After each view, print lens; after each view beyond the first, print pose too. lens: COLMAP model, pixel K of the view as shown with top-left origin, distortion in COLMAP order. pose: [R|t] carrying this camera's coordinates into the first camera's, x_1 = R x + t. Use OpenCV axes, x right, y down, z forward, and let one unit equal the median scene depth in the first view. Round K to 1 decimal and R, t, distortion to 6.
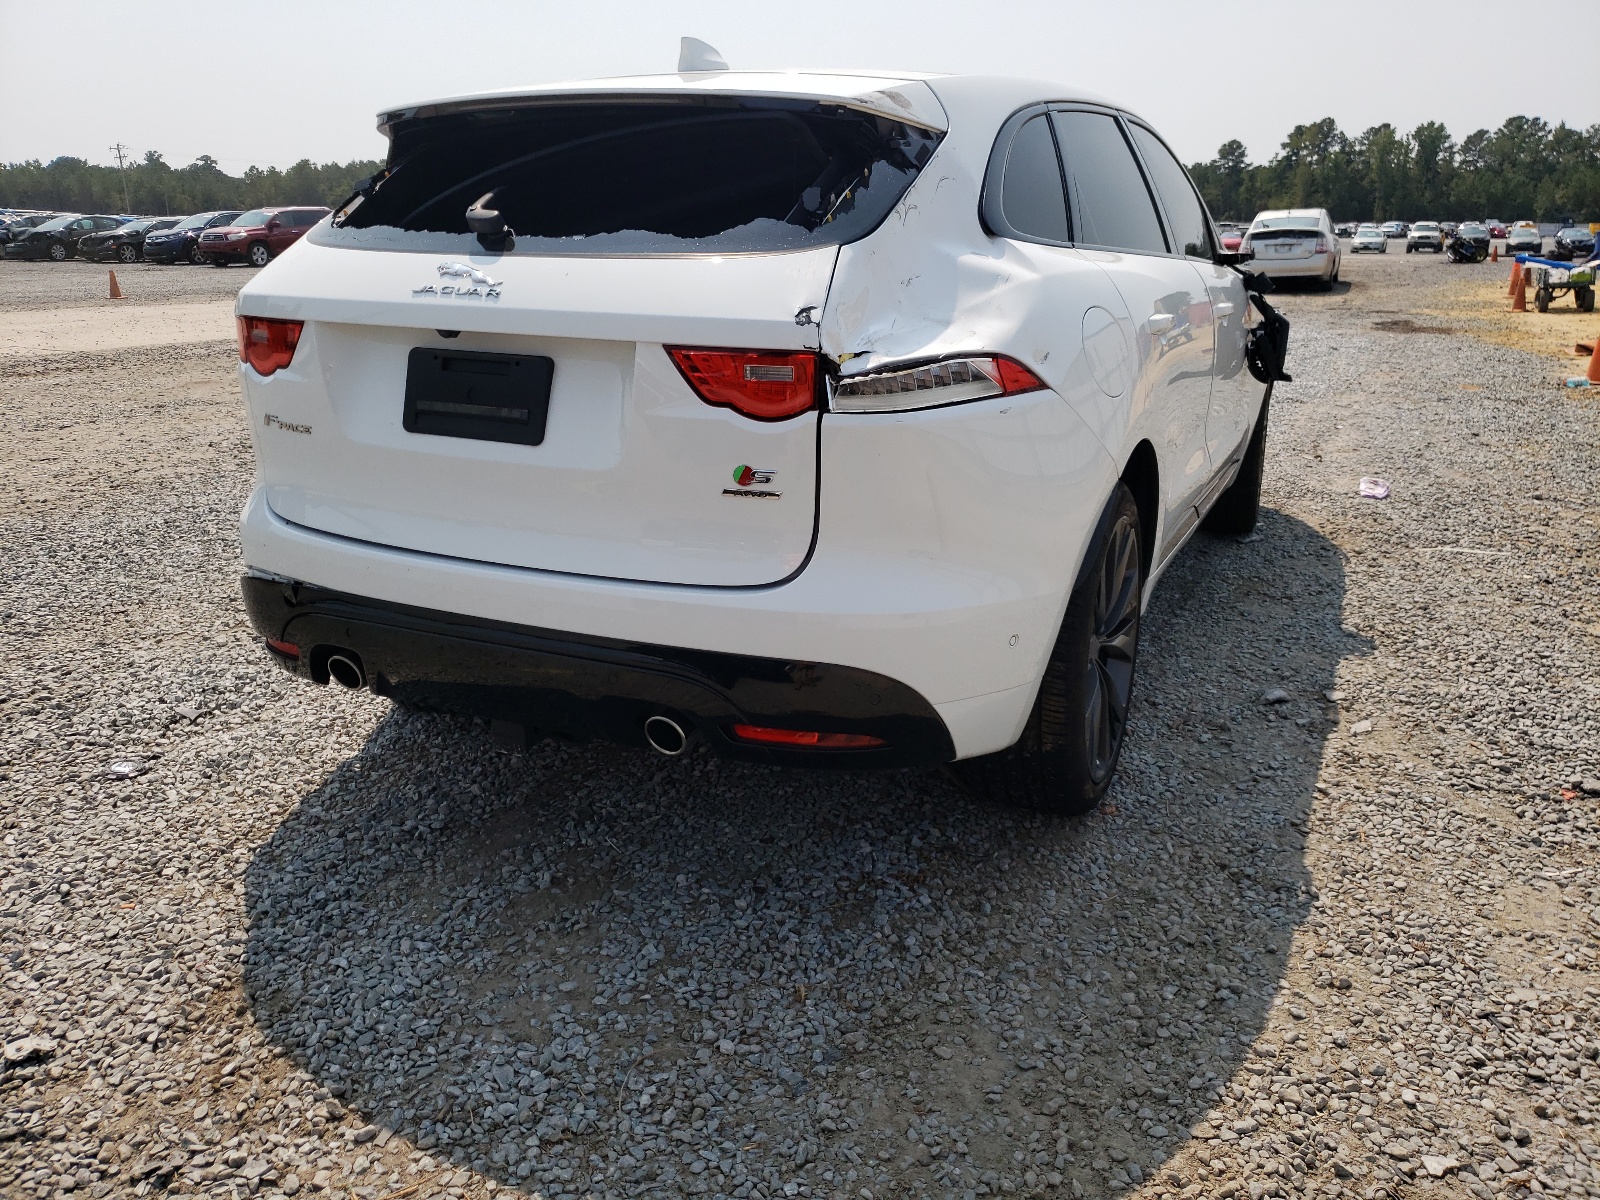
lens RADIAL K [[1224.6, 0, 799.2], [0, 1224.6, 591.9], [0, 0, 1]] dist [0.006910, -0.002664]
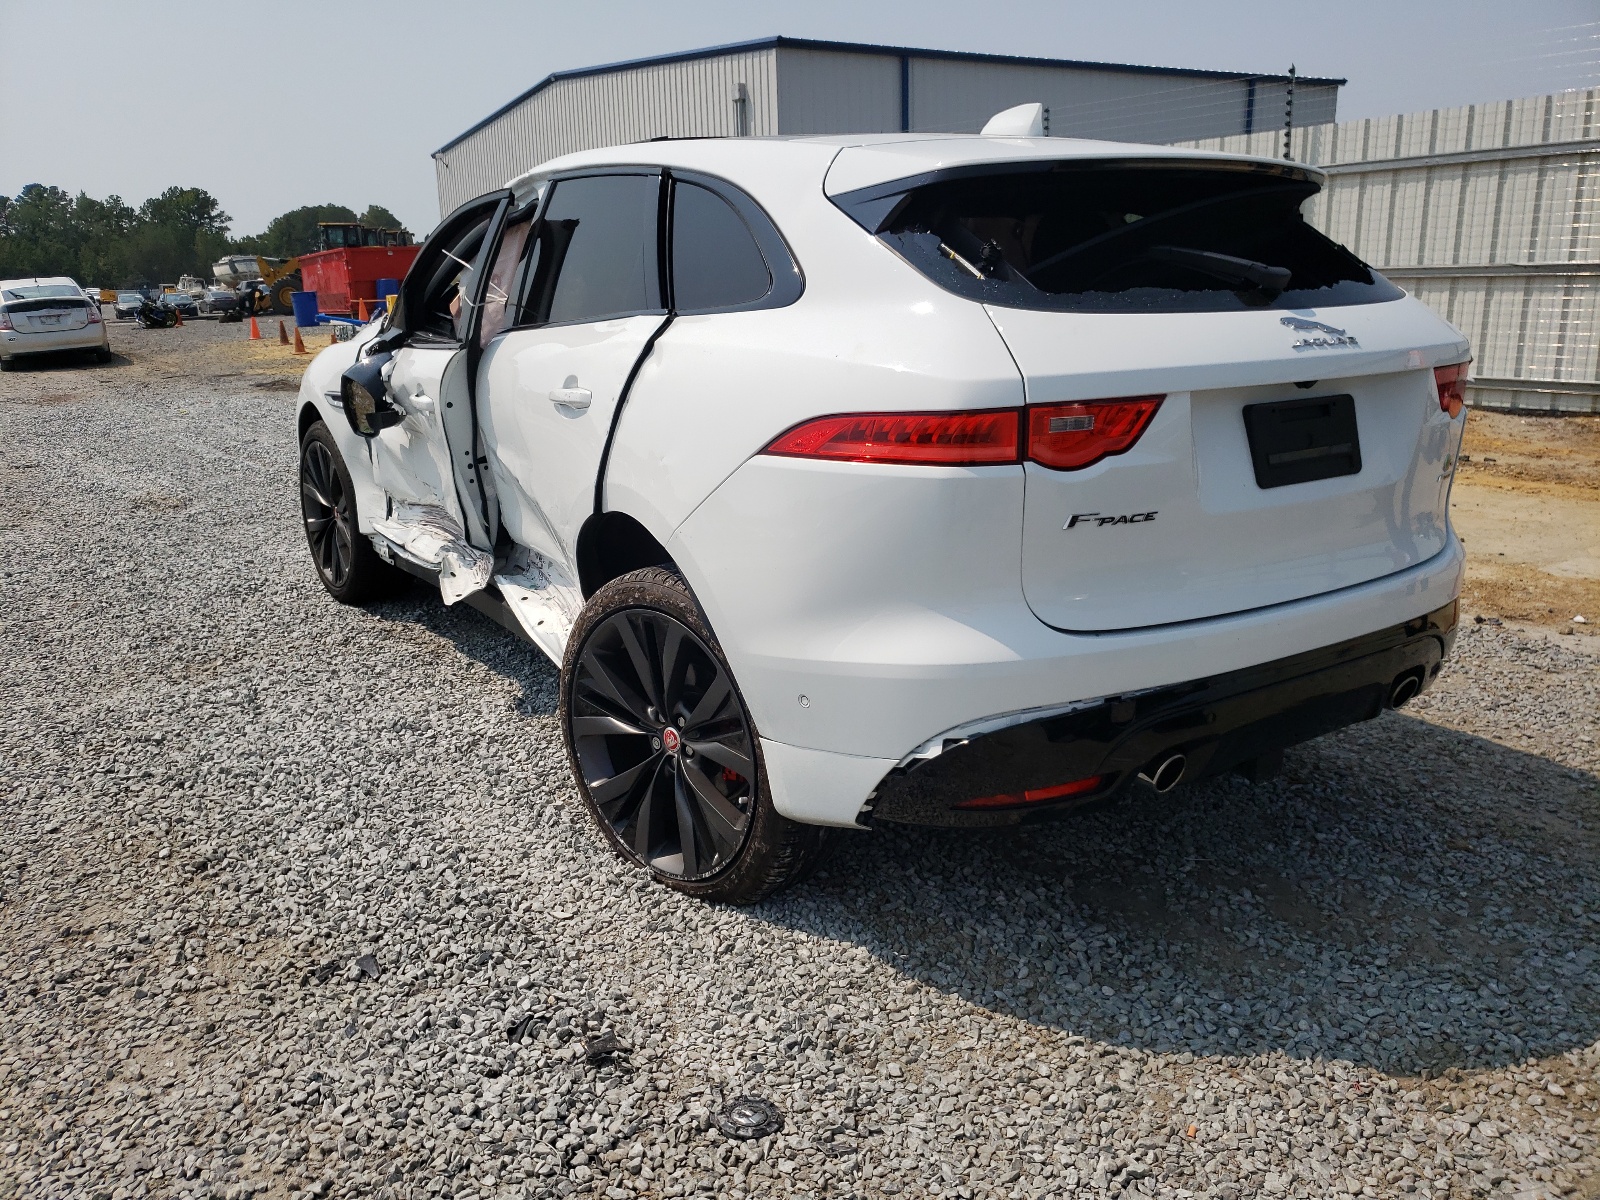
lens RADIAL K [[1224.6, 0, 799.7], [0, 1224.6, 606.9], [0, 0, 1]] dist [0.006910, -0.002664]
pose [[0.528057, -0.238175, 0.815125, -1.276192], [0.269804, 0.957184, 0.104898, -0.231053], [-0.805209, 0.164532, 0.569709, 0.710180]]
